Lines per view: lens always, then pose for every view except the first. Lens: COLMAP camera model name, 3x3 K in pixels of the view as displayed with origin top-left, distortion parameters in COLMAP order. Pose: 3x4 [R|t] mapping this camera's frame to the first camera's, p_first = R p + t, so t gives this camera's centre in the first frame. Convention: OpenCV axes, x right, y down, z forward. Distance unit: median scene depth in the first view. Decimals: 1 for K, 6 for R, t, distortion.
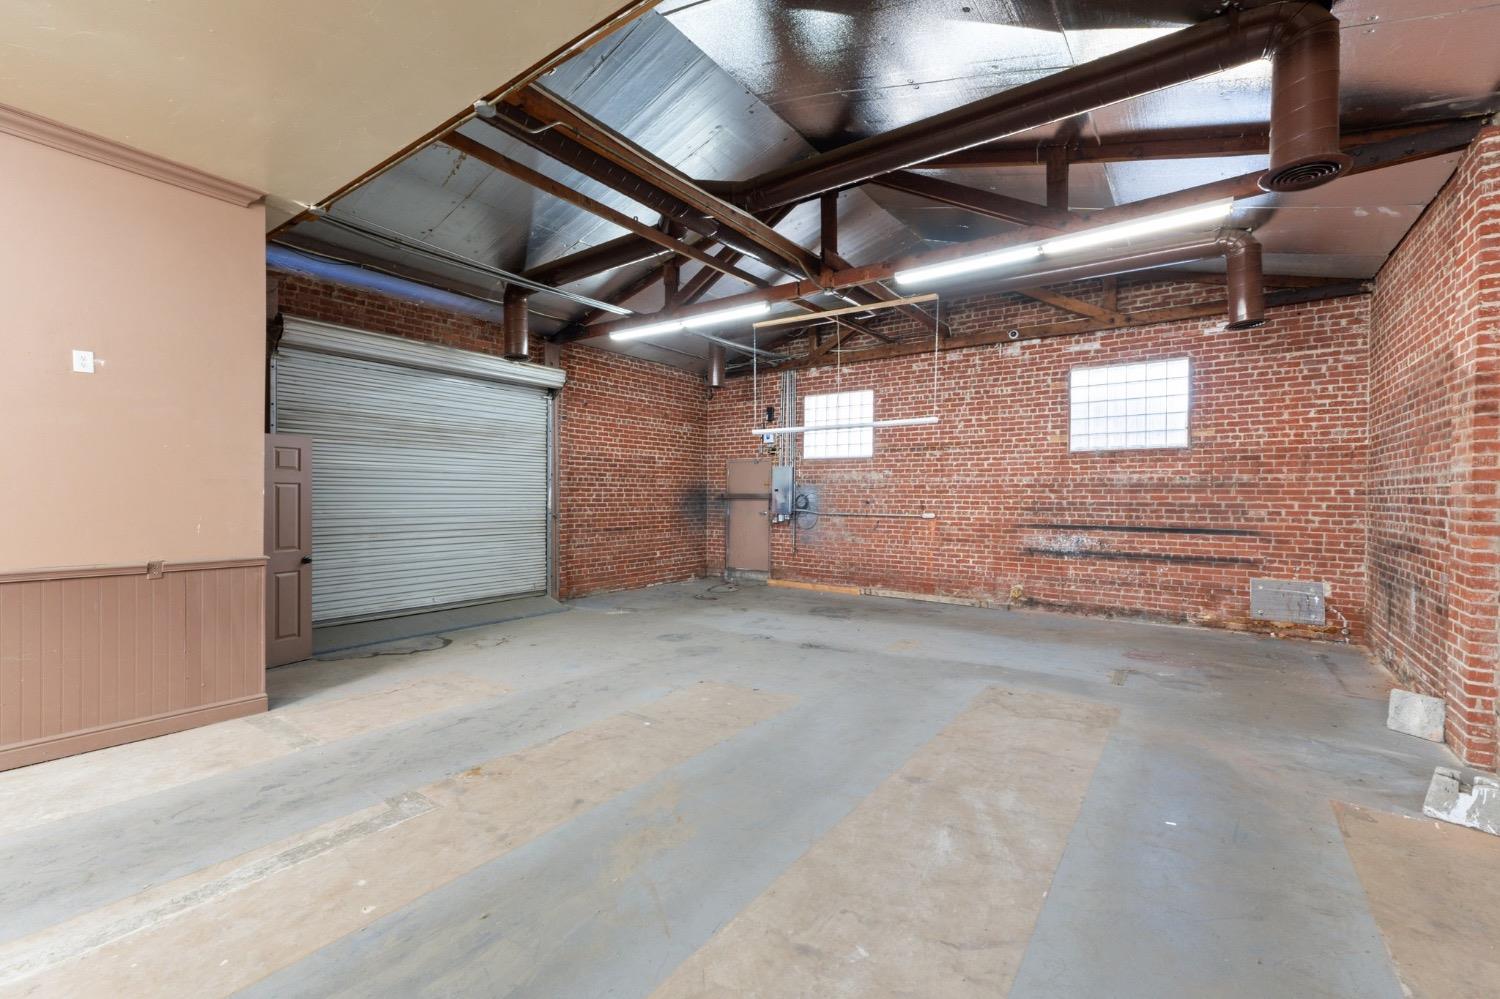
lens RADIAL K [[635.8, 0, 746.2], [0, 635.8, 494.2], [0, 0, 1]] dist [0.006651, -0.001353]
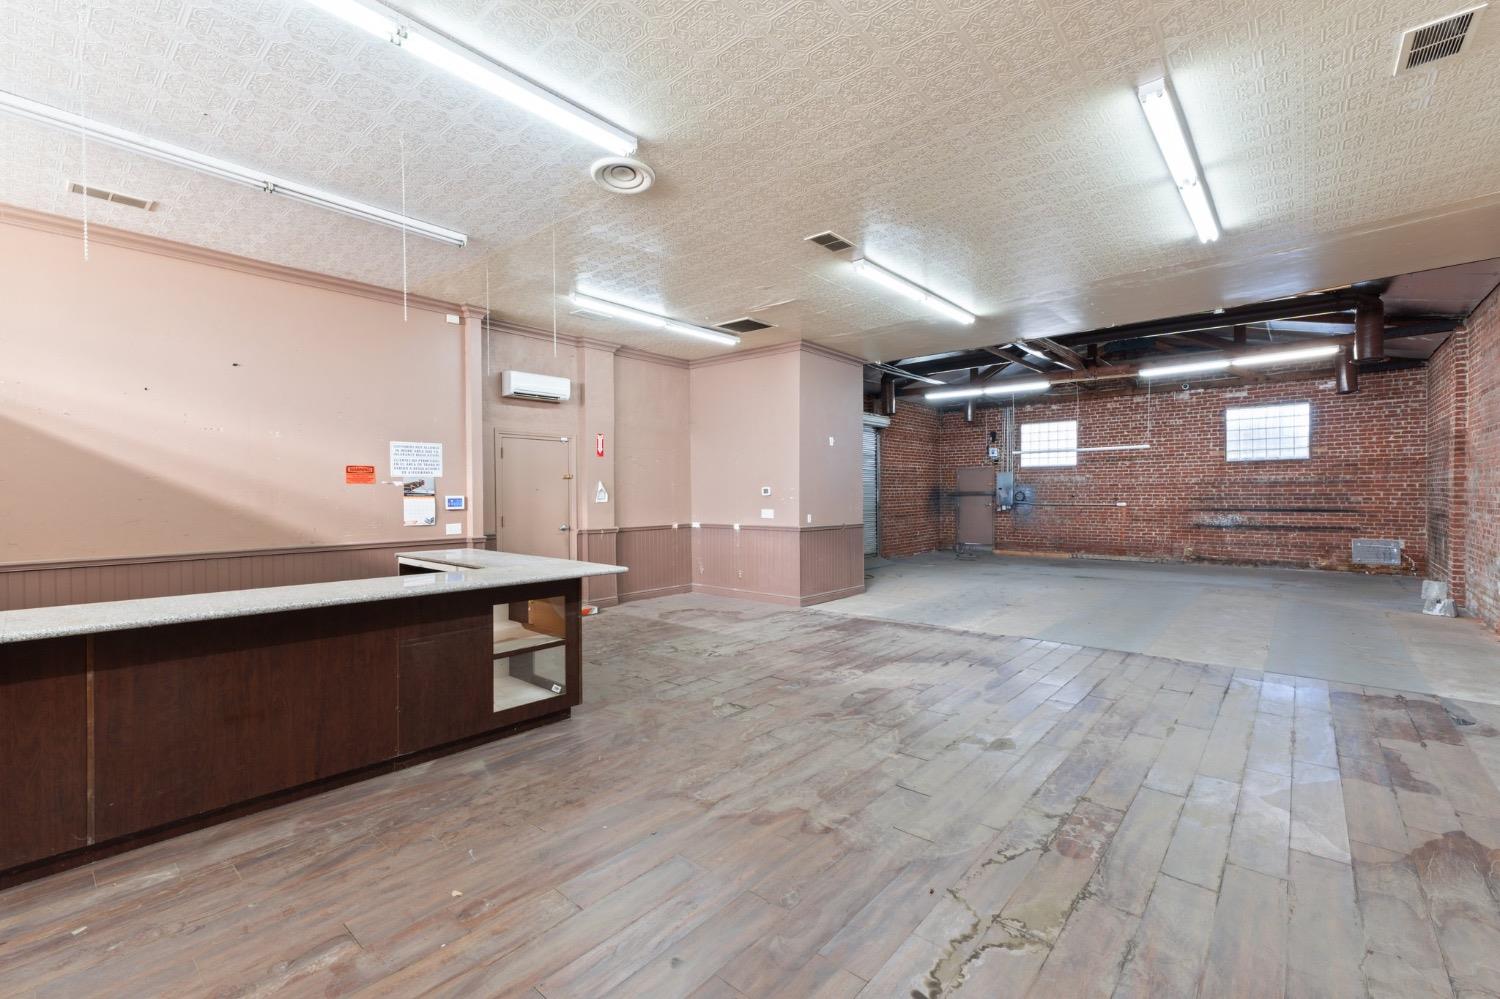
lens RADIAL K [[635.8, 0, 746.2], [0, 635.8, 494.2], [0, 0, 1]] dist [0.006651, -0.001353]
pose [[0.995153, -0.013352, -0.097430, -0.518034], [0.013609, 0.999905, 0.001976, -0.005844], [0.097395, -0.003293, 0.995240, -0.680512]]
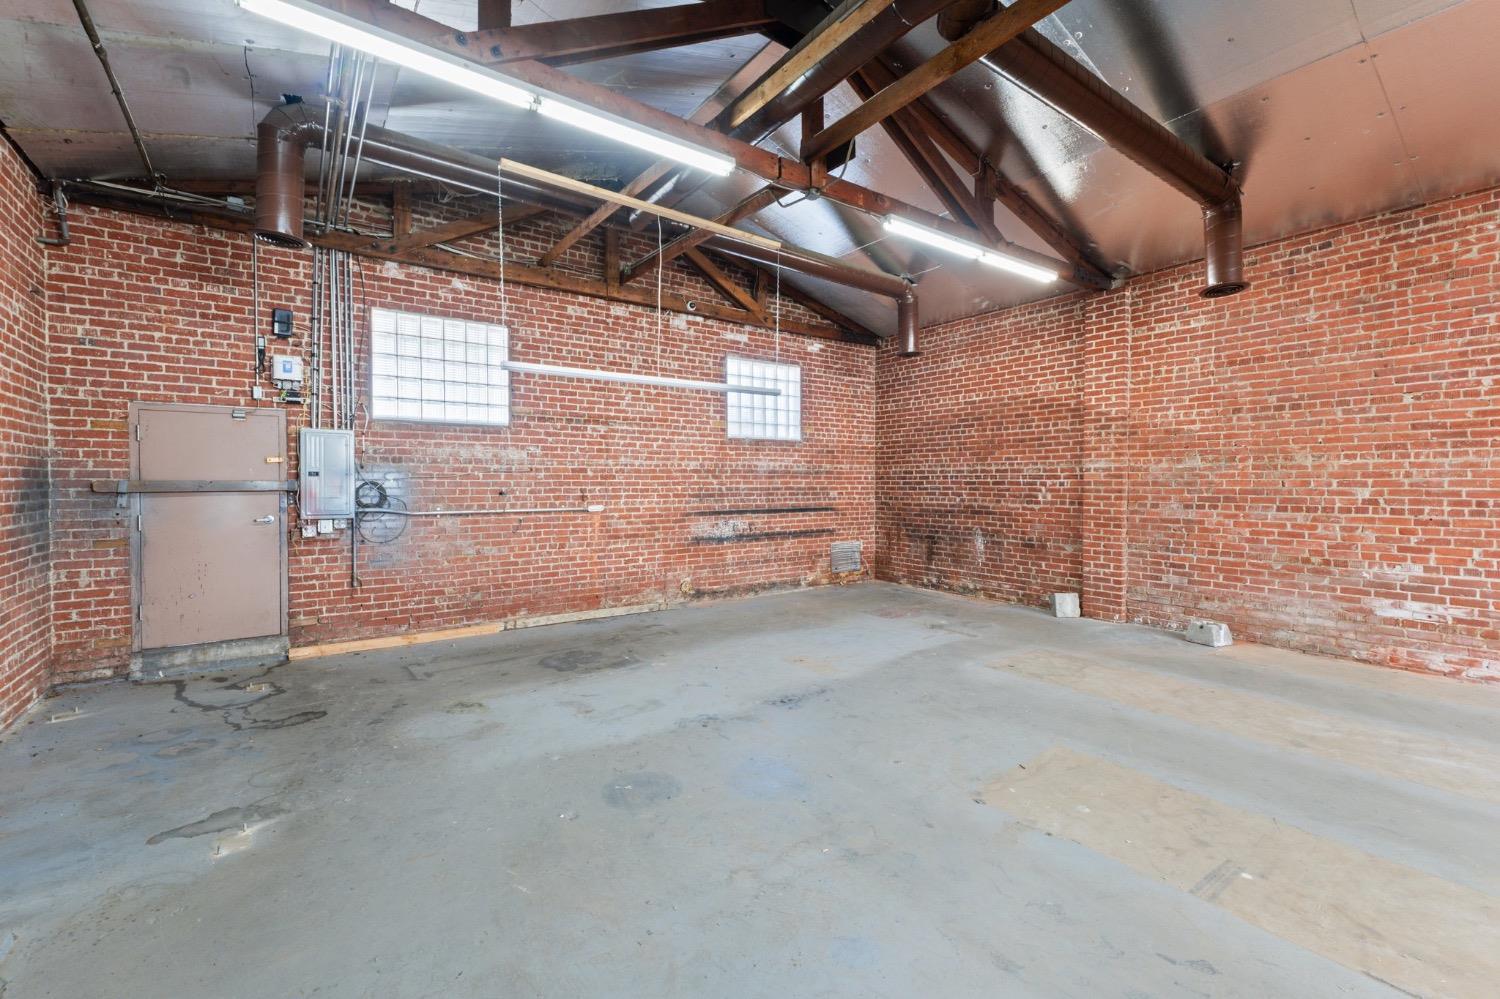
lens RADIAL K [[635.8, 0, 746.2], [0, 635.8, 494.2], [0, 0, 1]] dist [0.006651, -0.001353]
pose [[0.315599, -0.023246, 0.948608, -0.445580], [0.003521, 0.999722, 0.023328, -0.000922], [-0.948886, -0.004022, 0.315593, 0.660481]]
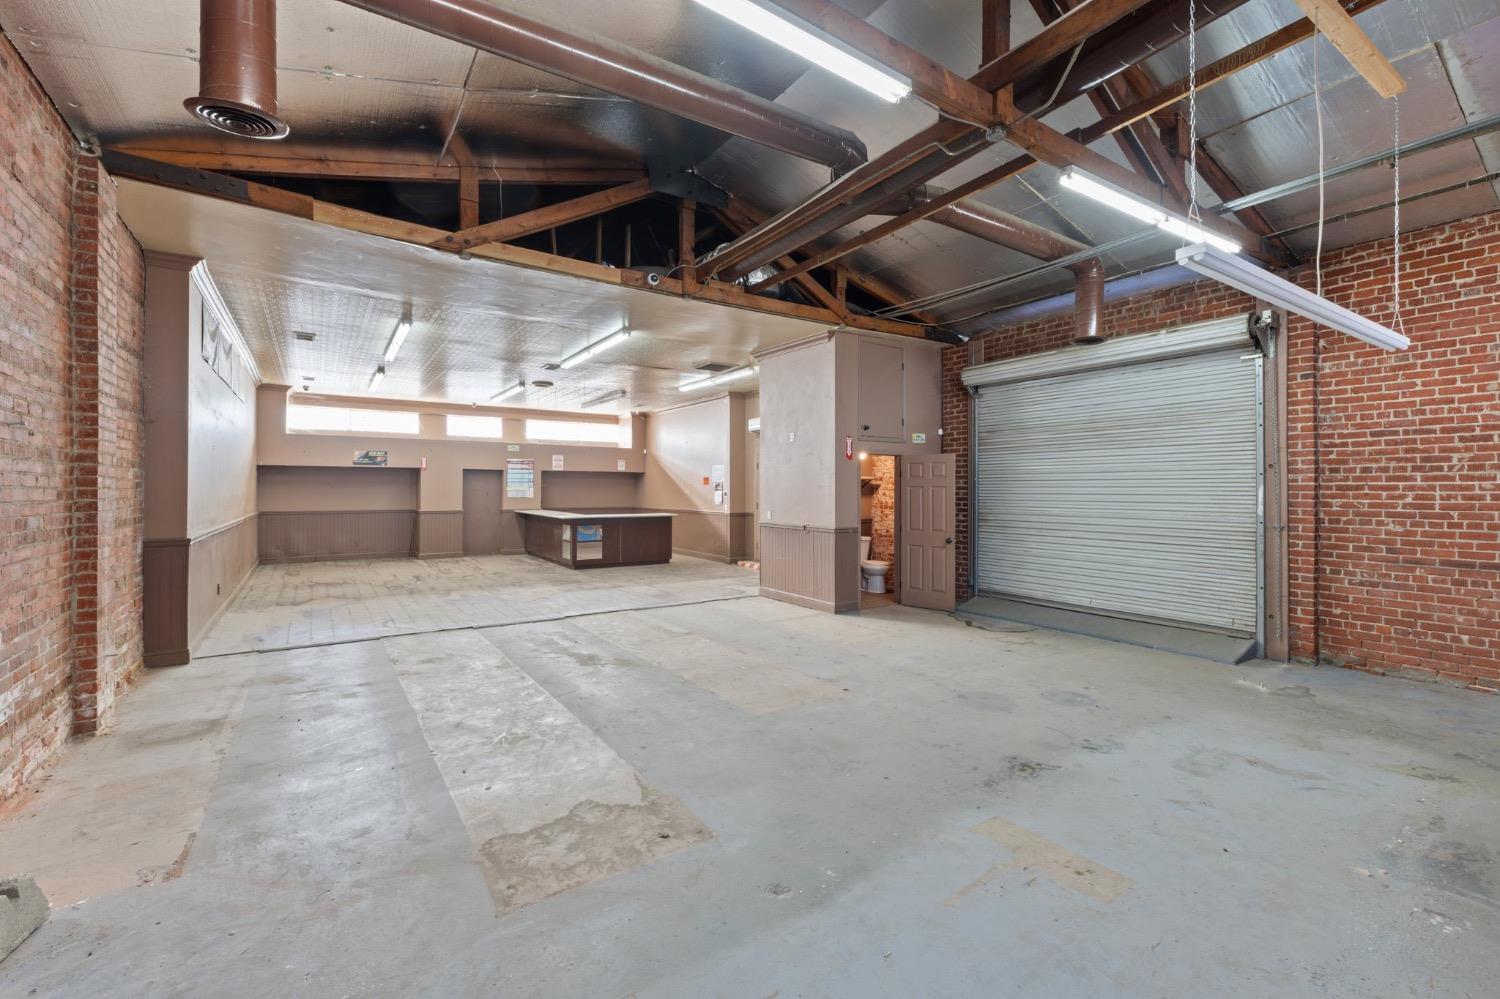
lens RADIAL K [[635.8, 0, 746.2], [0, 635.8, 494.2], [0, 0, 1]] dist [0.006651, -0.001353]
pose [[-0.348554, -0.003220, -0.937283, 0.564518], [-0.006130, 0.999981, -0.001156, 0.003537], [0.937269, 0.005343, -0.348567, 0.771427]]
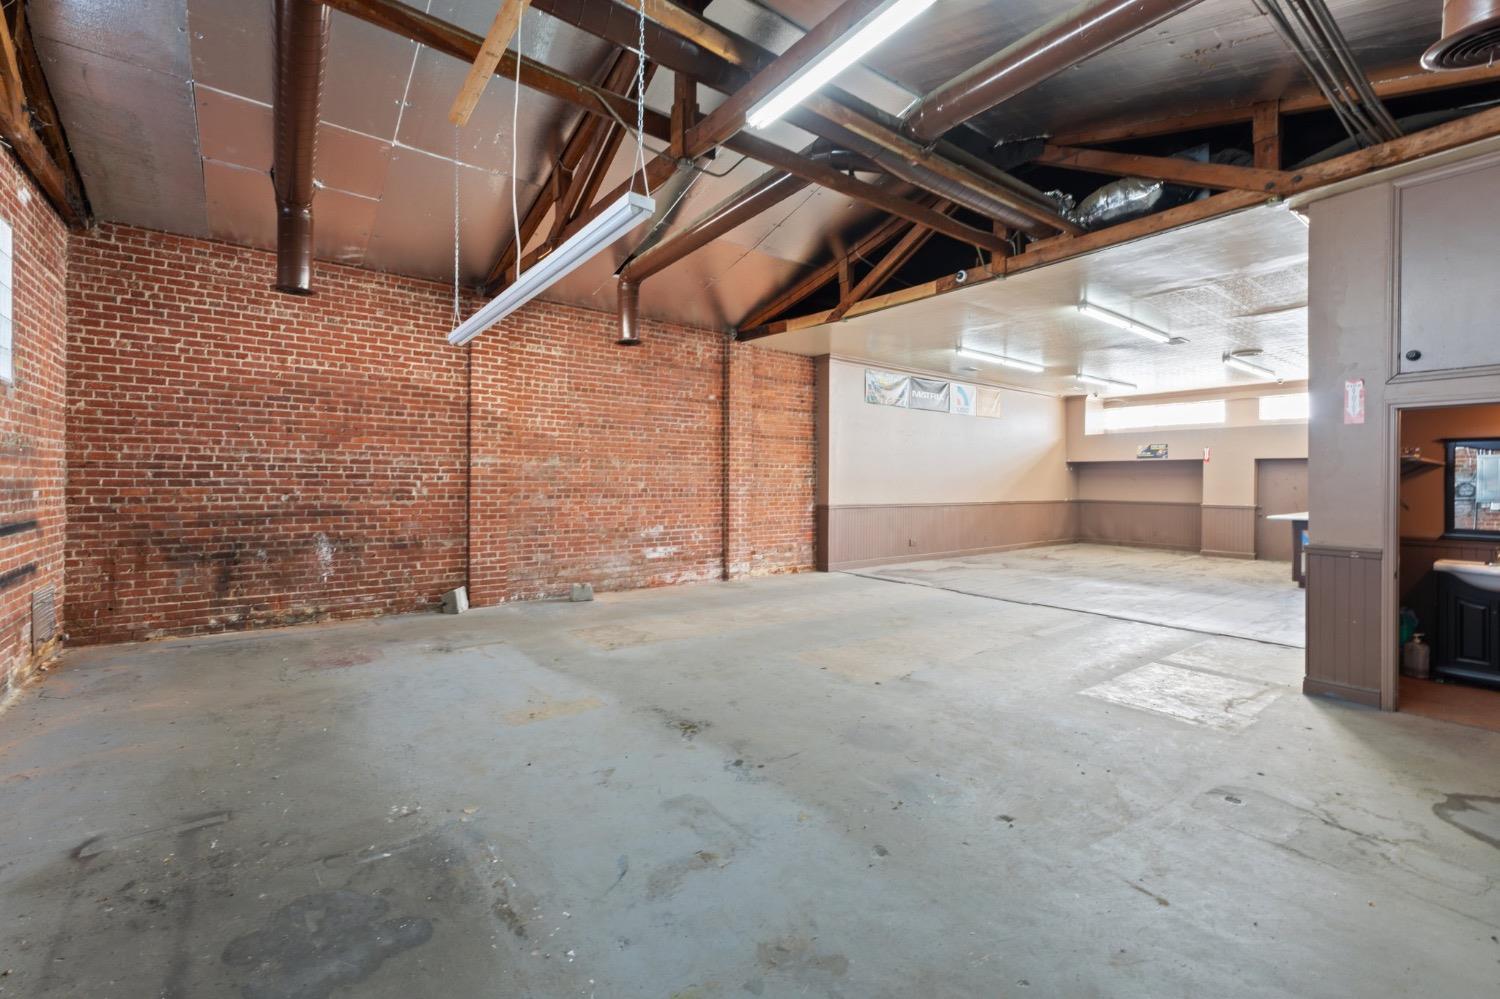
lens RADIAL K [[635.8, 0, 746.2], [0, 635.8, 494.2], [0, 0, 1]] dist [0.006651, -0.001353]
pose [[-0.957679, -0.020151, 0.287131, -0.095623], [-0.013805, 0.999614, 0.024109, 0.002627], [-0.287506, 0.019125, -0.957588, 1.247308]]
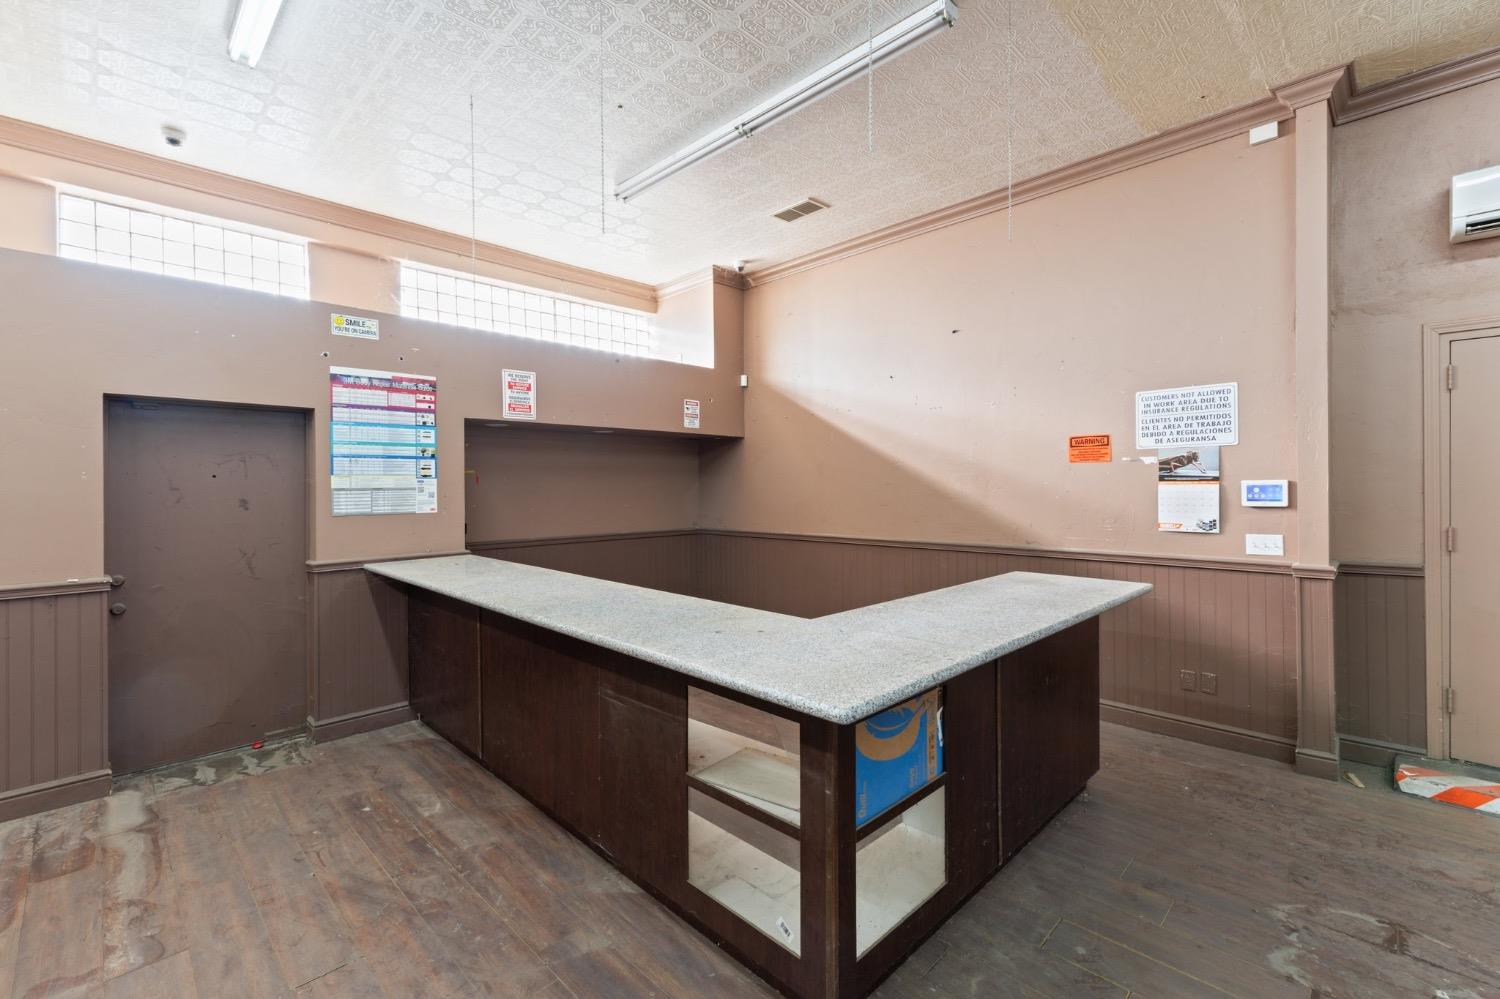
lens RADIAL K [[649.0, 0, 756.8], [0, 649.0, 491.9], [0, 0, 1]] dist [0.003063, -0.000033]
pose [[-0.148962, 0.004152, -0.988834, -0.498396], [0.005805, 0.999978, 0.003324, -0.002869], [0.988826, -0.005245, -0.148983, -0.142123]]
